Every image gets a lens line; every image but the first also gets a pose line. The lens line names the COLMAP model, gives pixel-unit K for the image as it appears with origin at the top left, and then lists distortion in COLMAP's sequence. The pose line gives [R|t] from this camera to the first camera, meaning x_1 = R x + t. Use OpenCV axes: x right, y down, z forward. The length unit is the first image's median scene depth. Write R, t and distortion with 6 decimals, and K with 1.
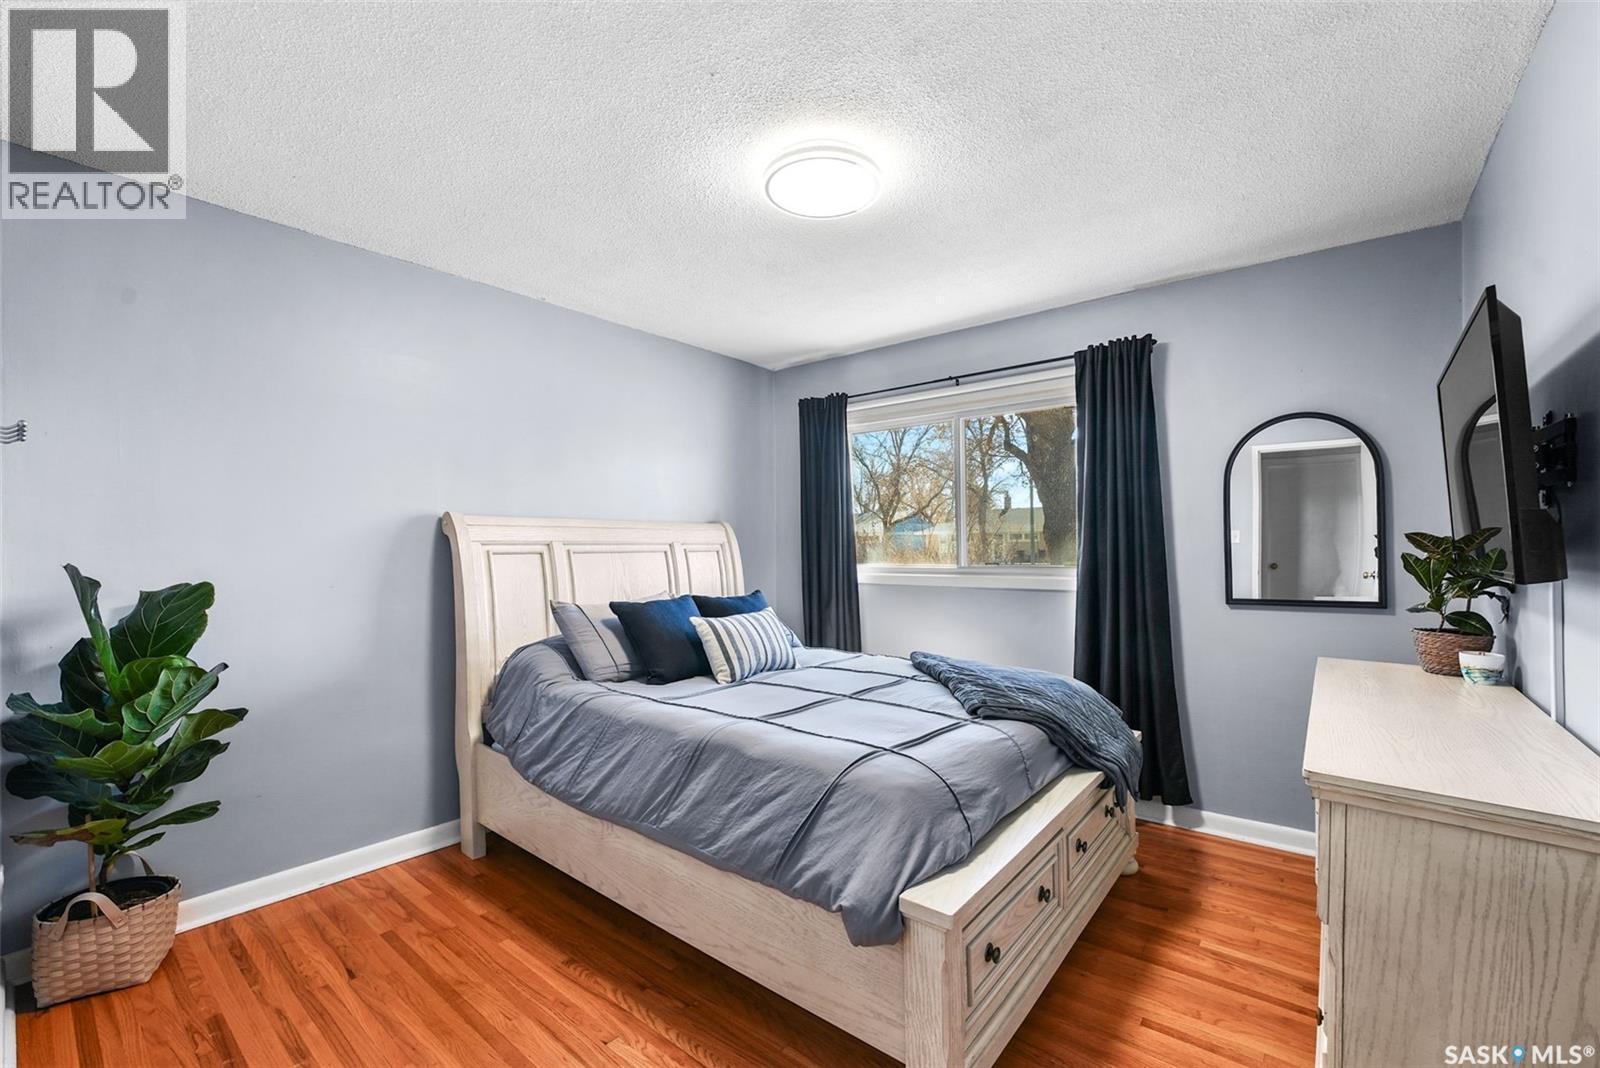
lens RADIAL K [[659.9, 0, 800.0], [0, 659.9, 534.0], [0, 0, 1]] dist [-0.011321, 0.000005]
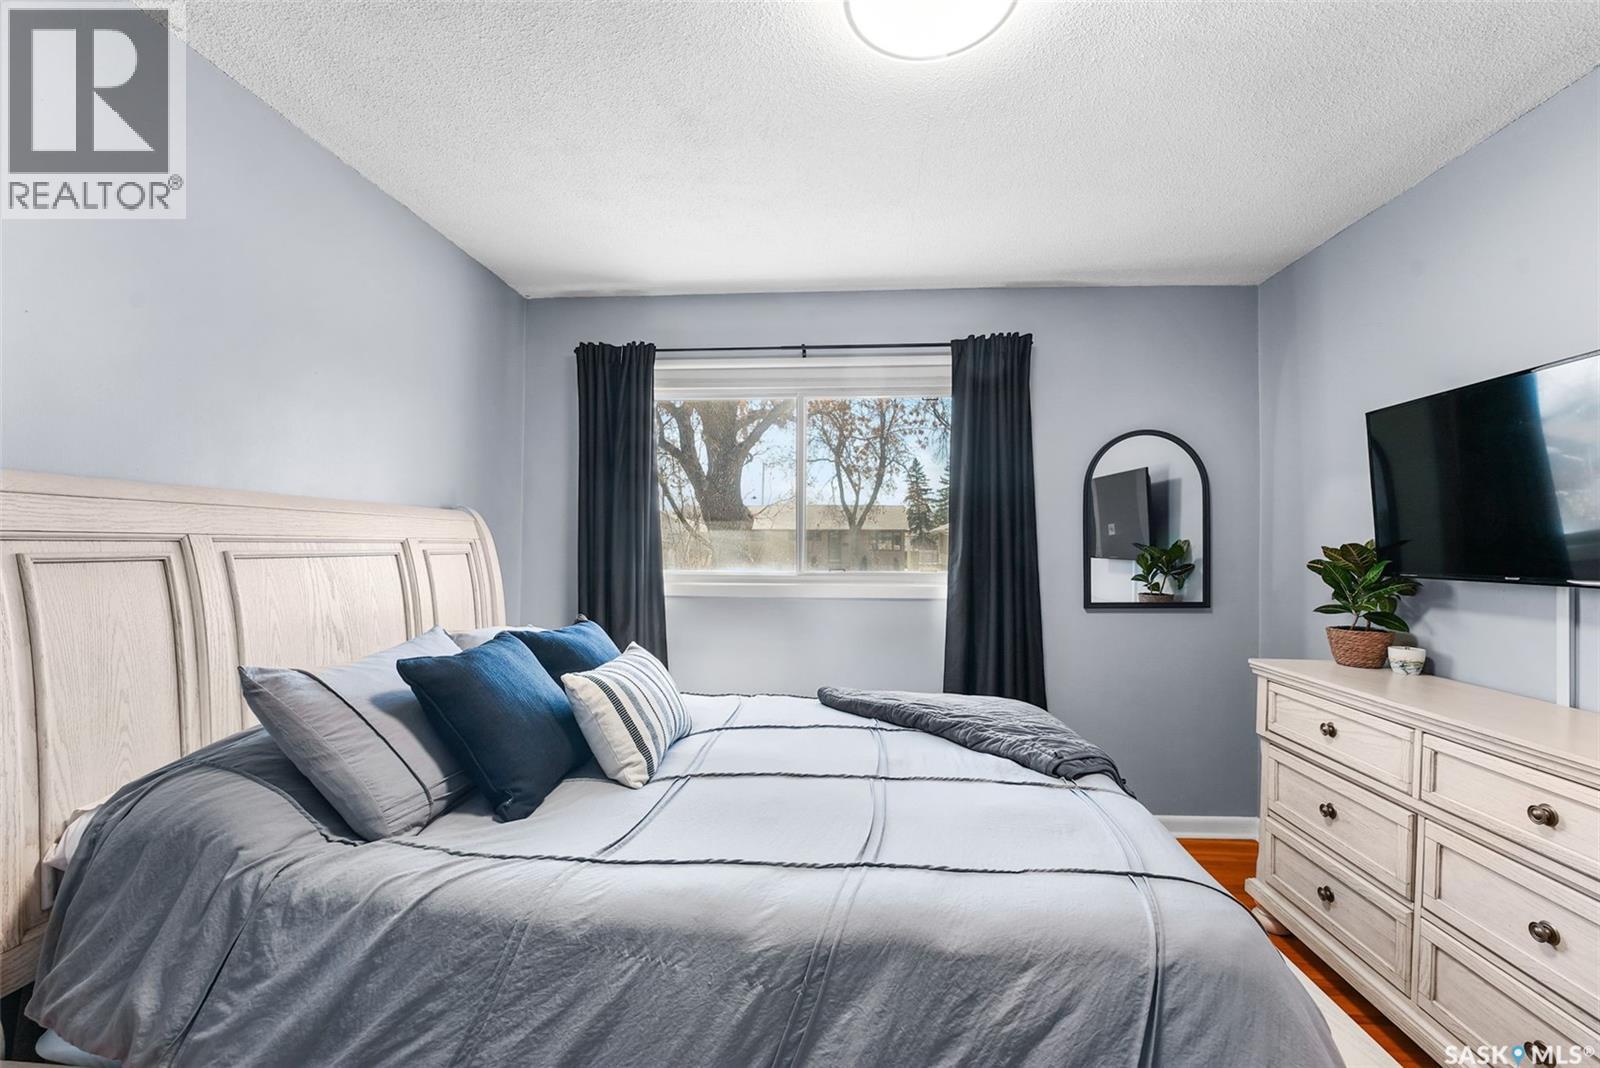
lens RADIAL K [[661.9, 0, 804.2], [0, 661.9, 525.2], [0, 0, 1]] dist [-0.021471, 0.000364]
pose [[0.820222, 0.027515, 0.571384, -0.322421], [-0.020068, 0.999612, -0.019328, 0.005737], [-0.571694, 0.004387, 0.820455, 0.427028]]
